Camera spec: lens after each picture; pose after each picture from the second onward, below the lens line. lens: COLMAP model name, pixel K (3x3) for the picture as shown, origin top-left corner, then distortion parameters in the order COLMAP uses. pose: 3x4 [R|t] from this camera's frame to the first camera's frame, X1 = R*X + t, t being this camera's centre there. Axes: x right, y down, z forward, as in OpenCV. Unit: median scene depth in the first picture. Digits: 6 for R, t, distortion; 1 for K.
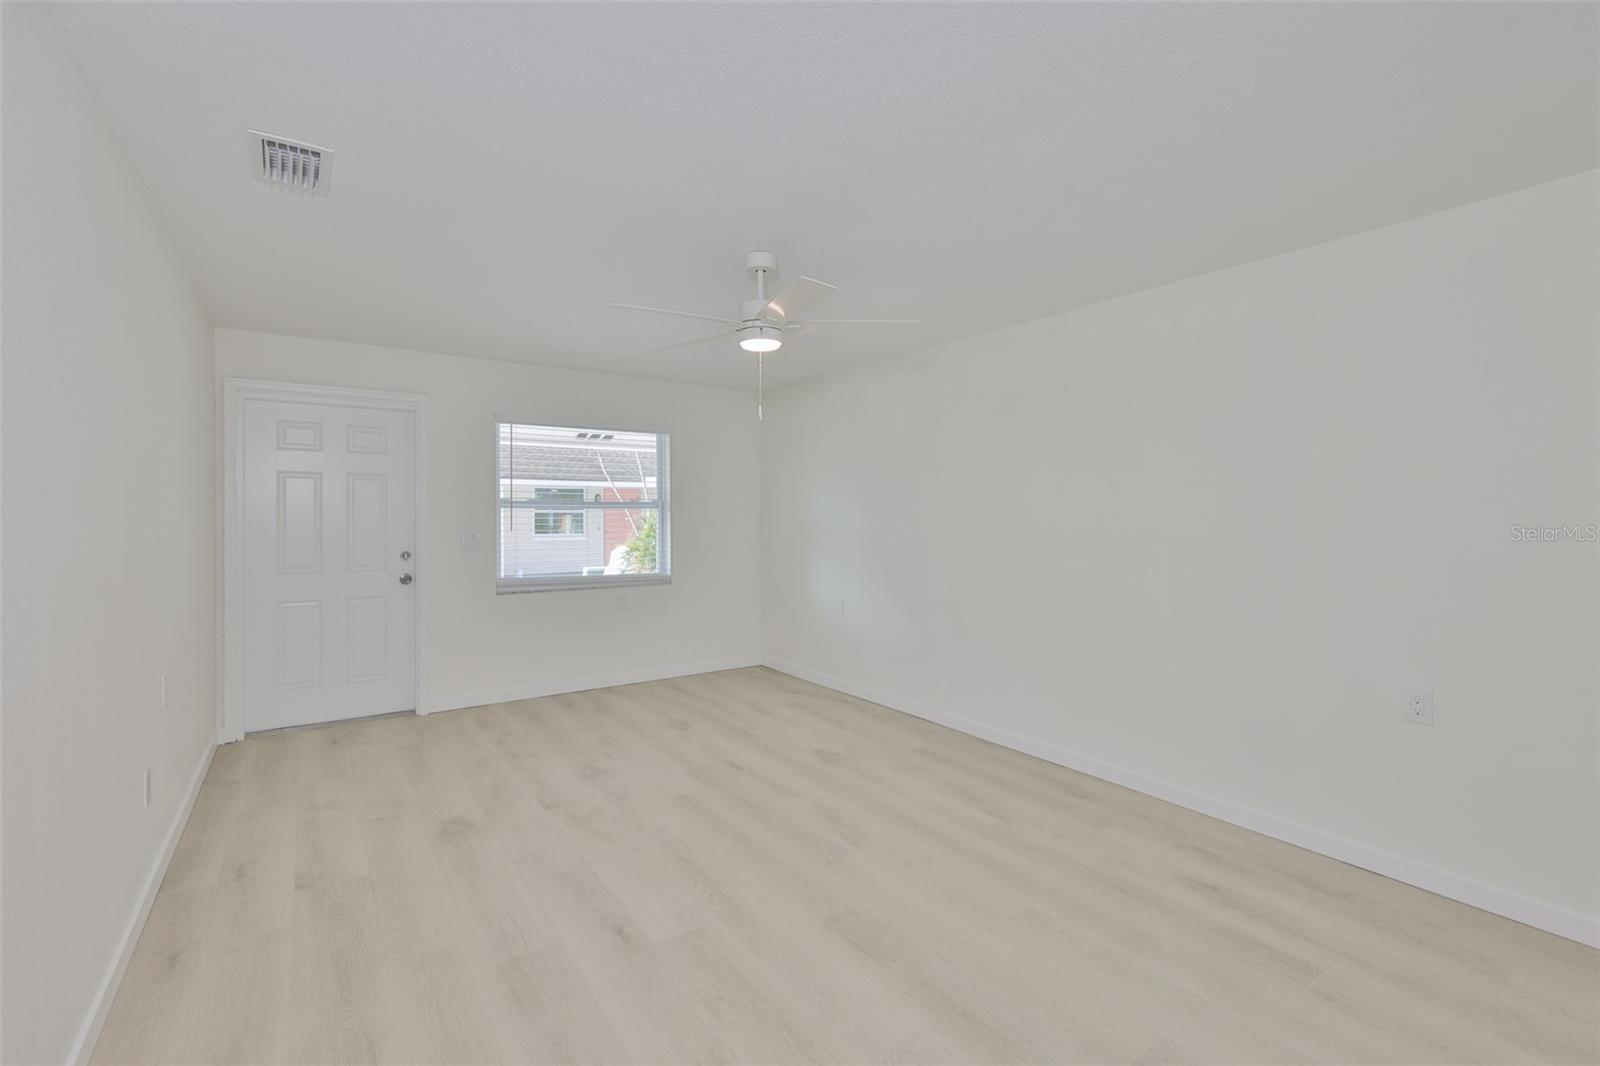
lens RADIAL K [[695.7, 0, 801.4], [0, 695.7, 537.0], [0, 0, 1]] dist [-0.004544, 0.000726]
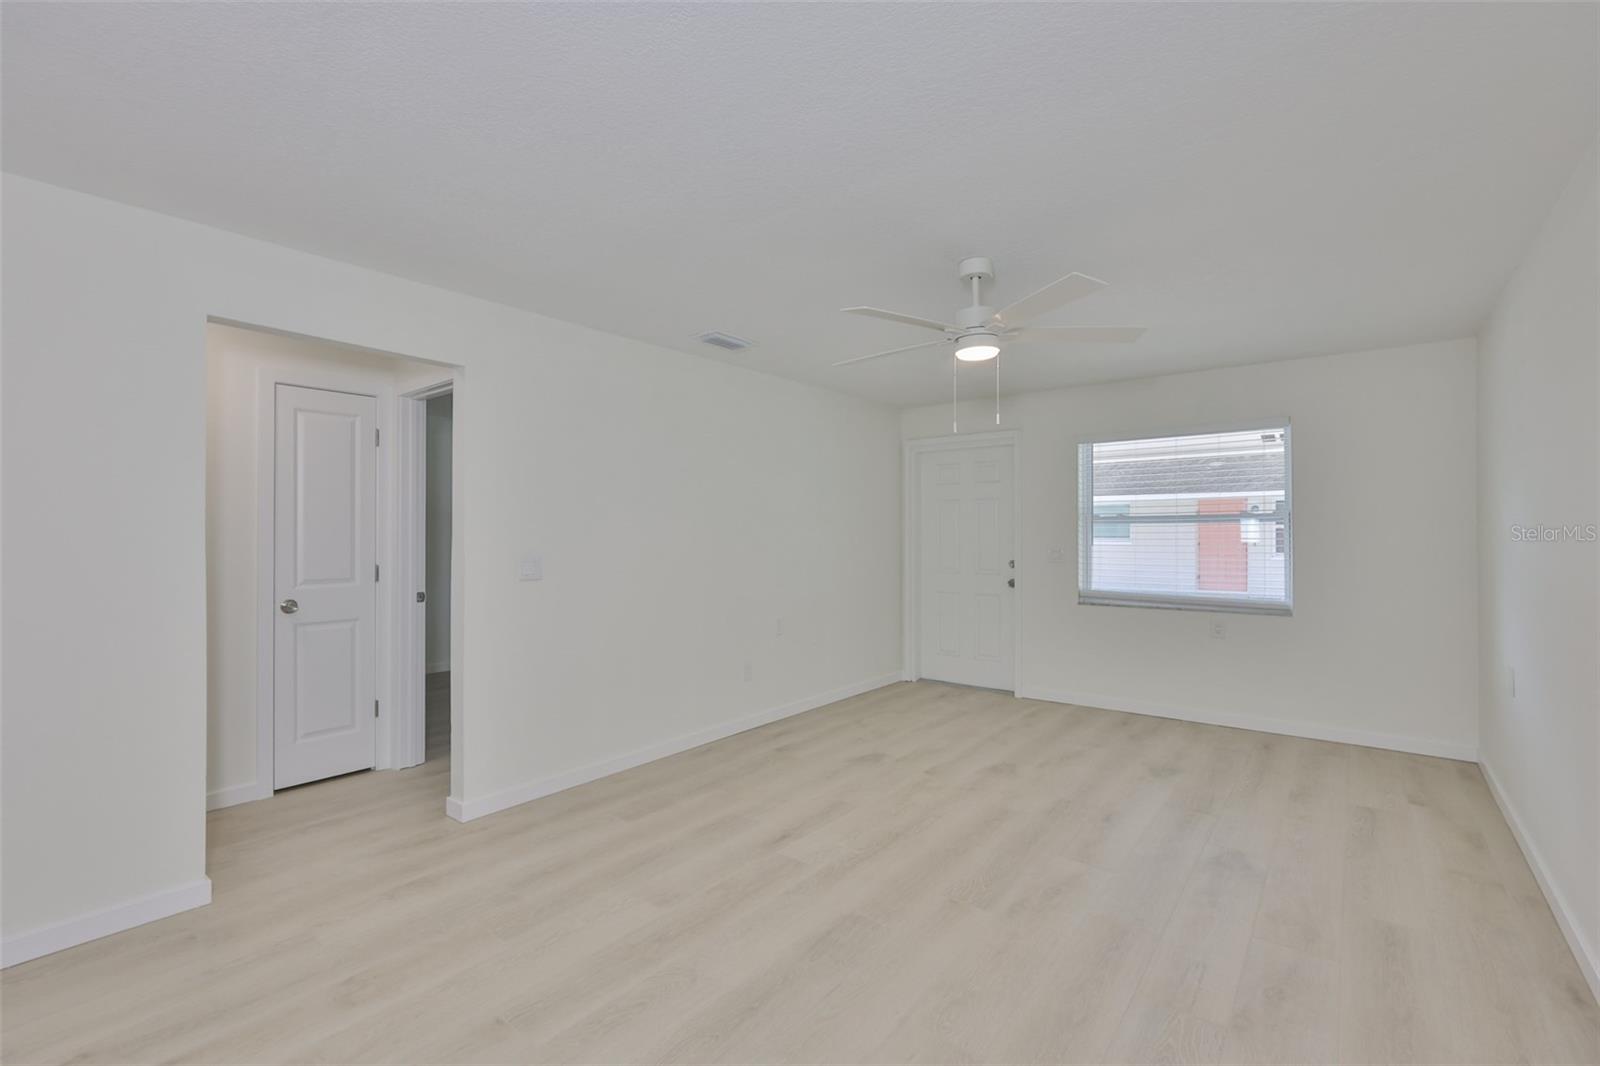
lens RADIAL K [[695.7, 0, 810.1], [0, 695.7, 533.0], [0, 0, 1]] dist [-0.004544, 0.000726]
pose [[0.297010, -0.002160, -0.954872, 0.491148], [-0.028411, 0.999535, -0.011098, -0.003119], [0.954452, 0.030425, 0.296810, 0.299606]]
